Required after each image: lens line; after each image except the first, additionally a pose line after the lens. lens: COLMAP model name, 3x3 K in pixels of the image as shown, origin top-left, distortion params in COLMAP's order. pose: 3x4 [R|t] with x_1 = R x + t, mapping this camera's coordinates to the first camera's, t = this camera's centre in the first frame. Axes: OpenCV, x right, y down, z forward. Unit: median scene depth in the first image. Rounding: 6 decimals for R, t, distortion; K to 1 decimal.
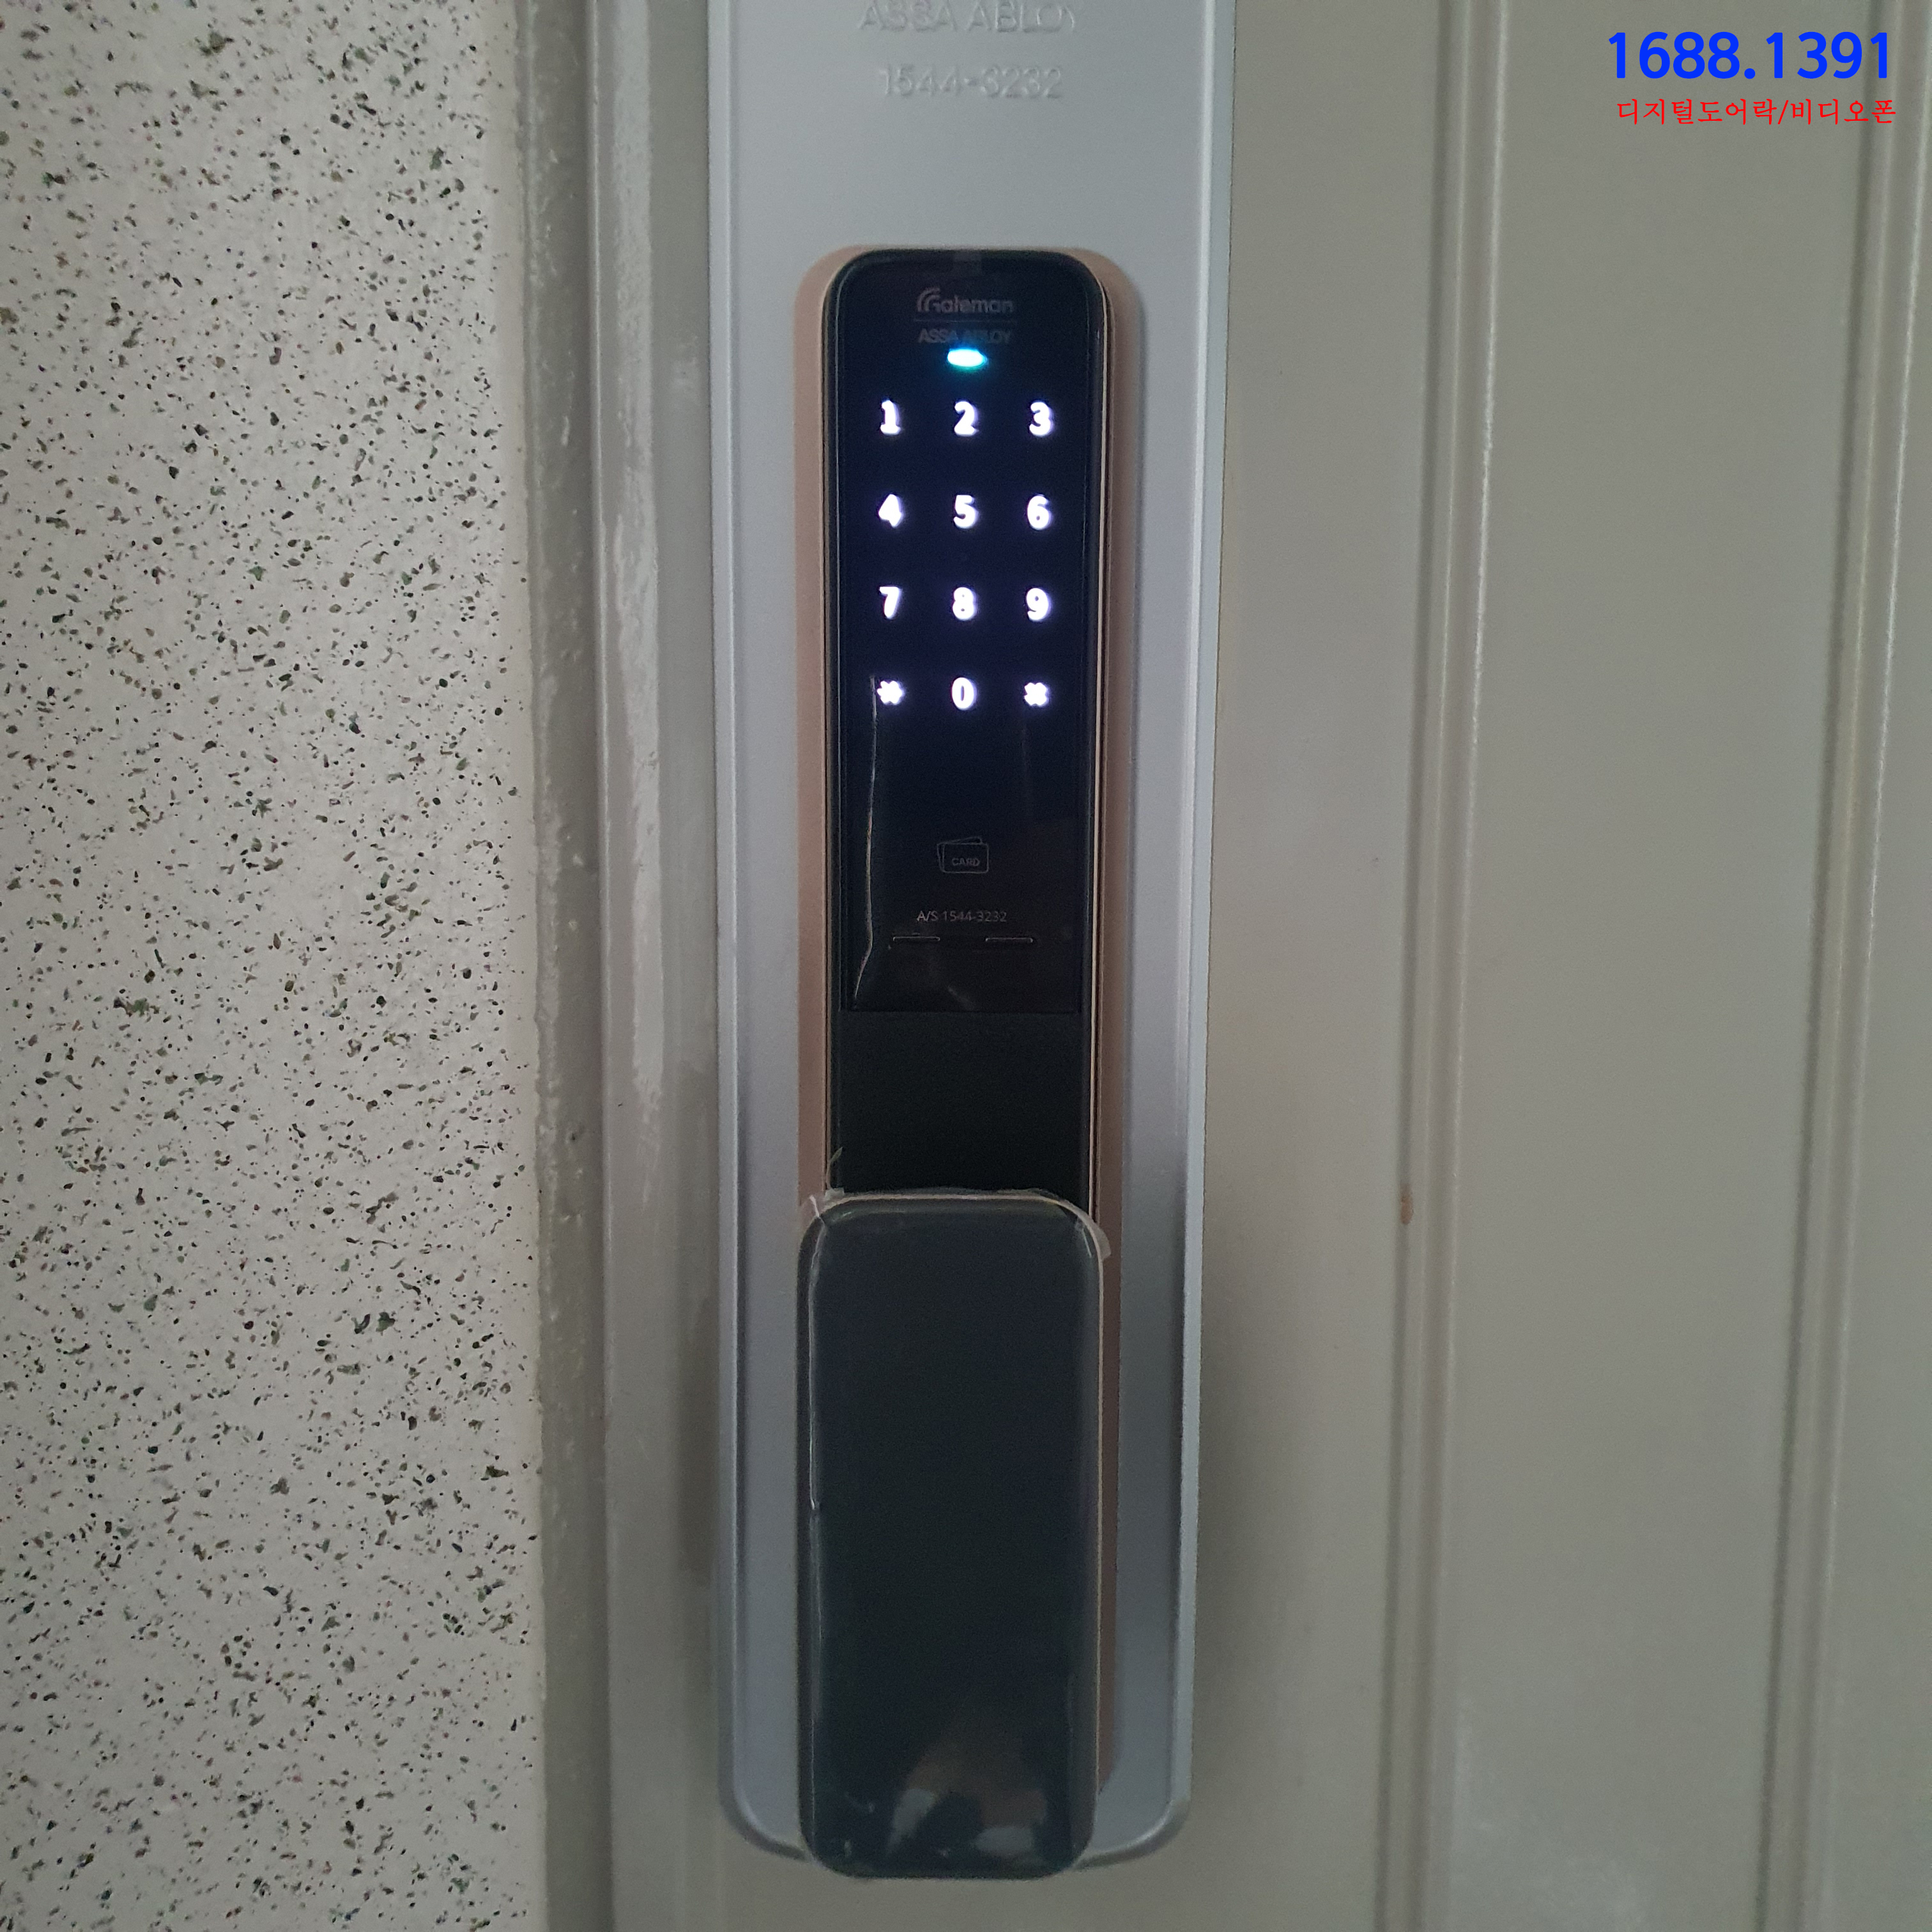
lens RADIAL K [[2305.4, 0, 966.0], [0, 2305.4, 966.0], [0, 0, 1]] dist [-0.111803, 0.282609]
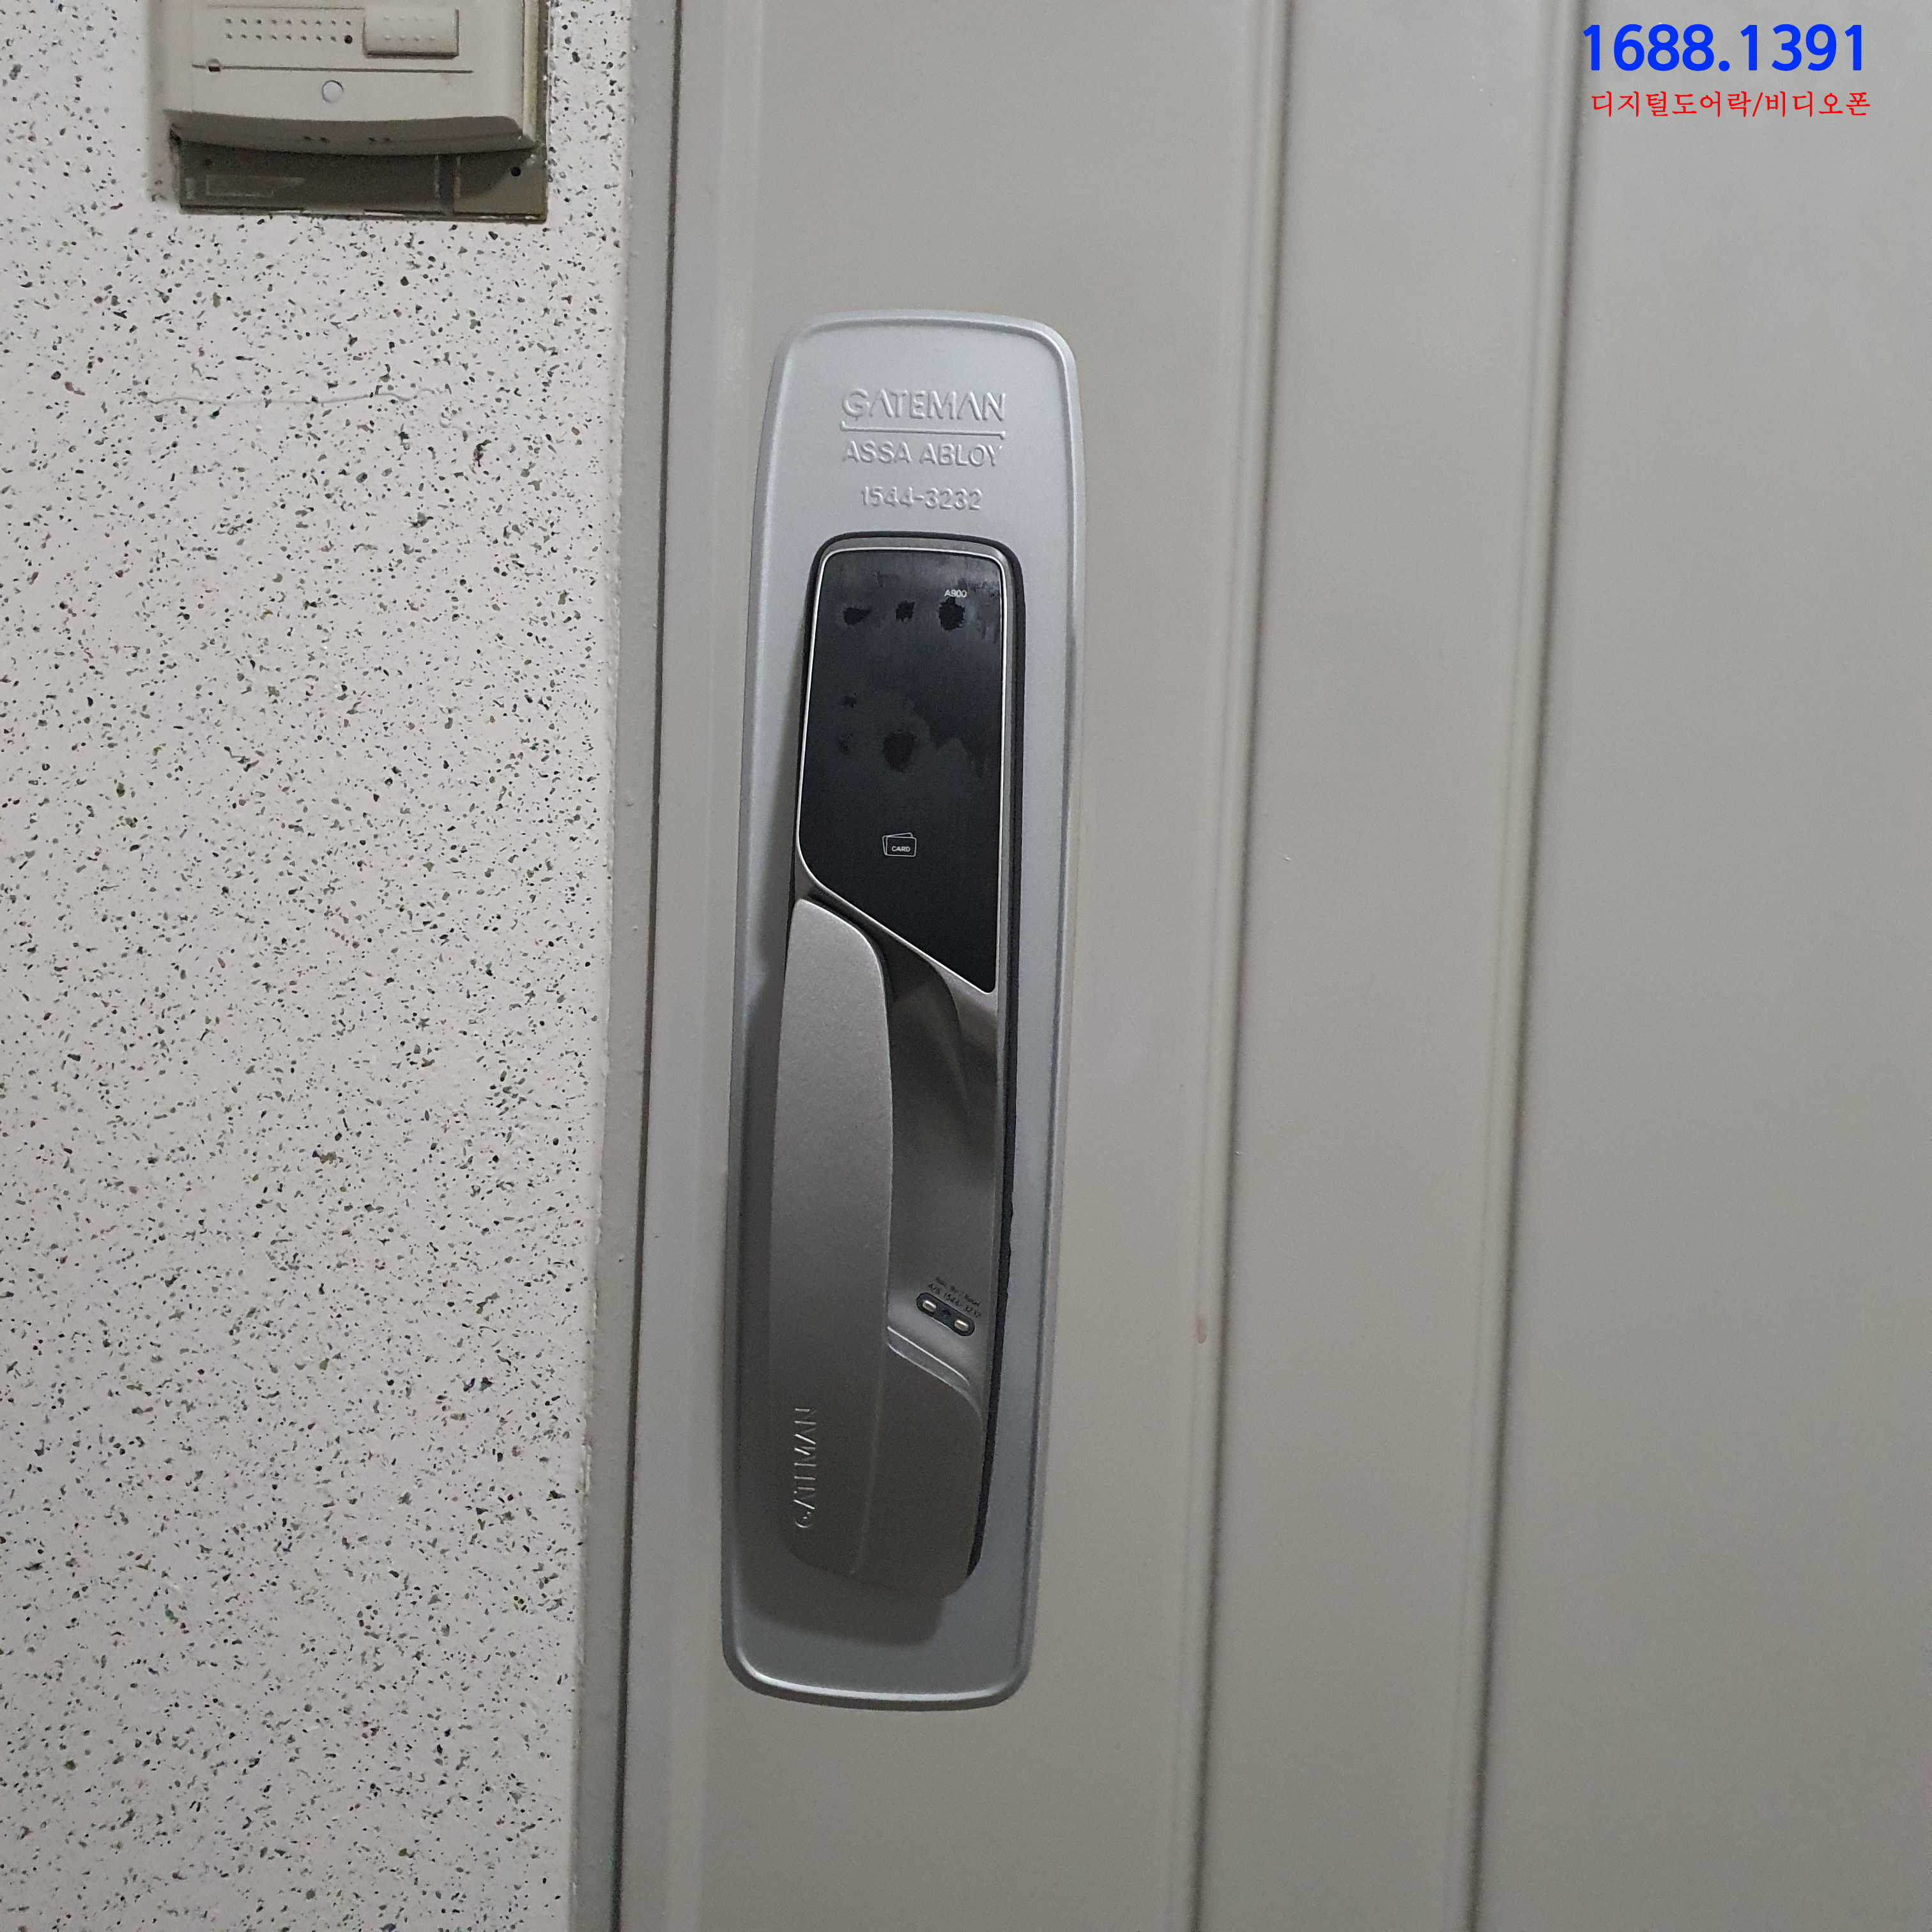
lens RADIAL K [[2305.4, 0, 966.0], [0, 2305.4, 966.0], [0, 0, 1]] dist [-0.111803, 0.282609]
pose [[0.999375, 0.030629, 0.017672, 0.014138], [-0.028147, 0.991536, -0.126747, 0.070671], [-0.021404, 0.126171, 0.991778, -0.472846]]
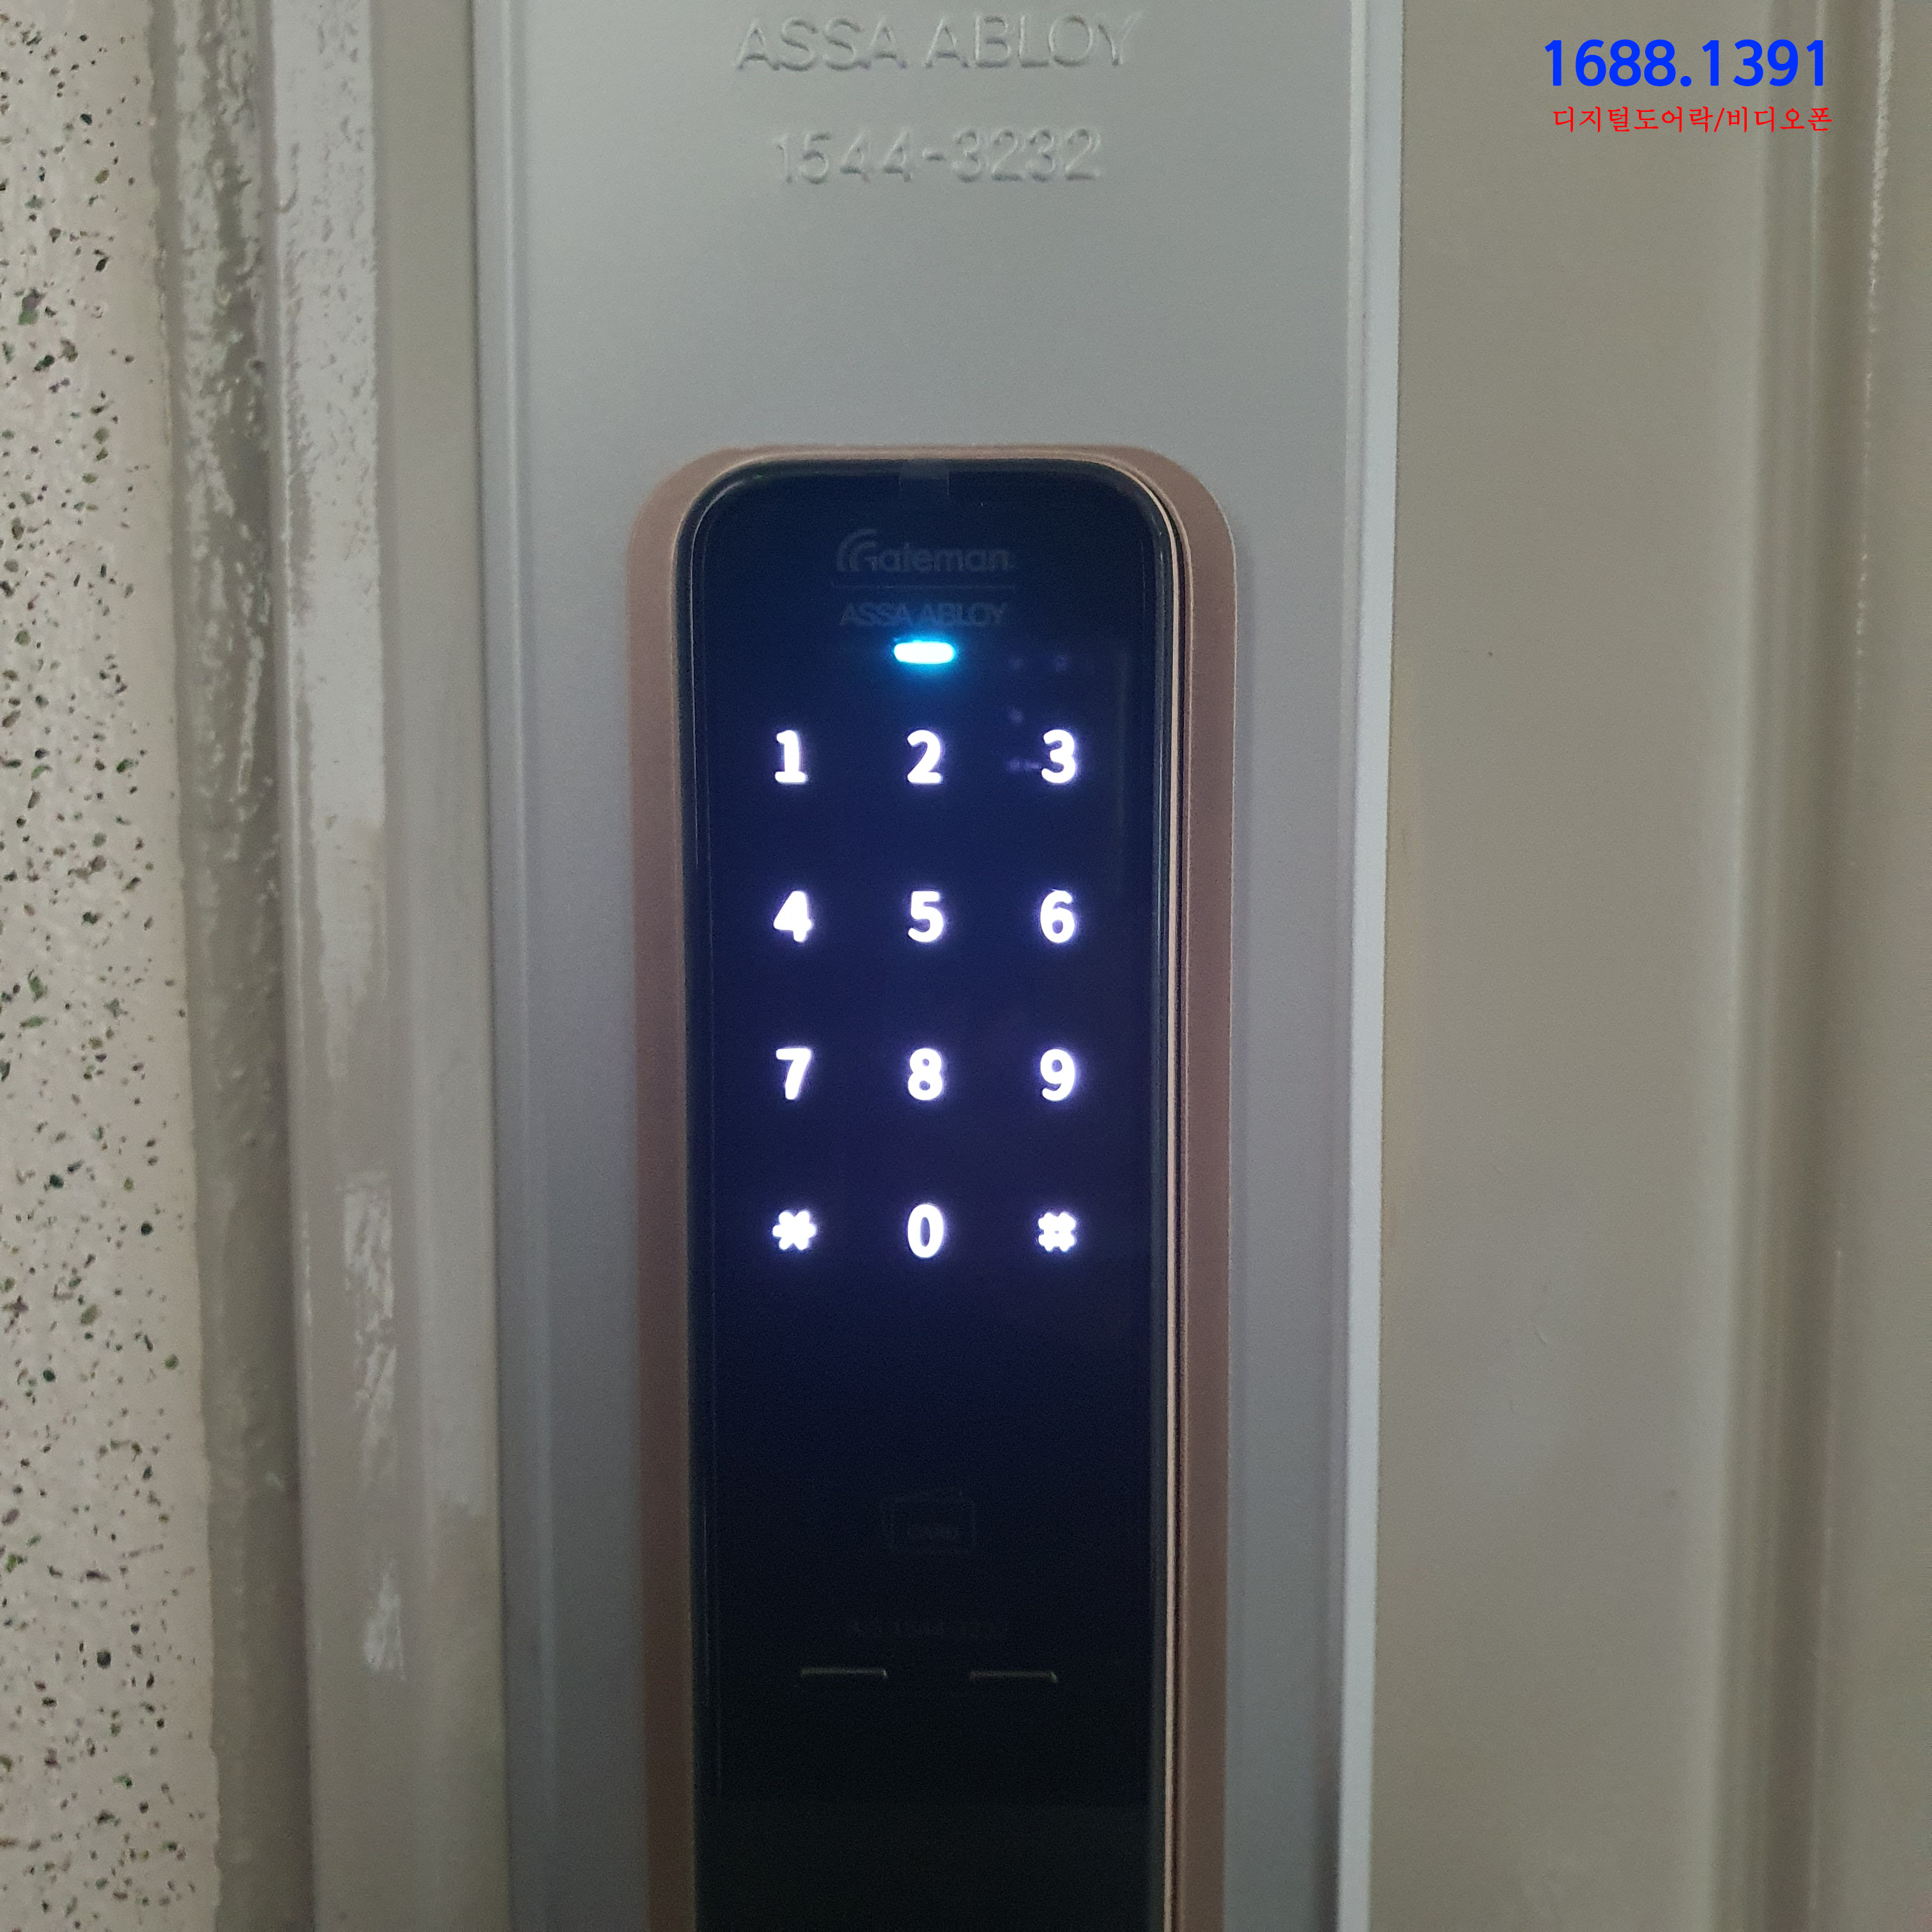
lens RADIAL K [[3275.7, 0, 852.2], [0, 3275.7, 1369.6], [0, 0, 1]] dist [-0.168423, 0.874134]
pose [[0.999708, -0.015951, -0.018165, -0.004252], [0.015578, 0.999668, -0.020508, -0.052594], [0.018487, 0.020219, 0.999625, 0.149052]]
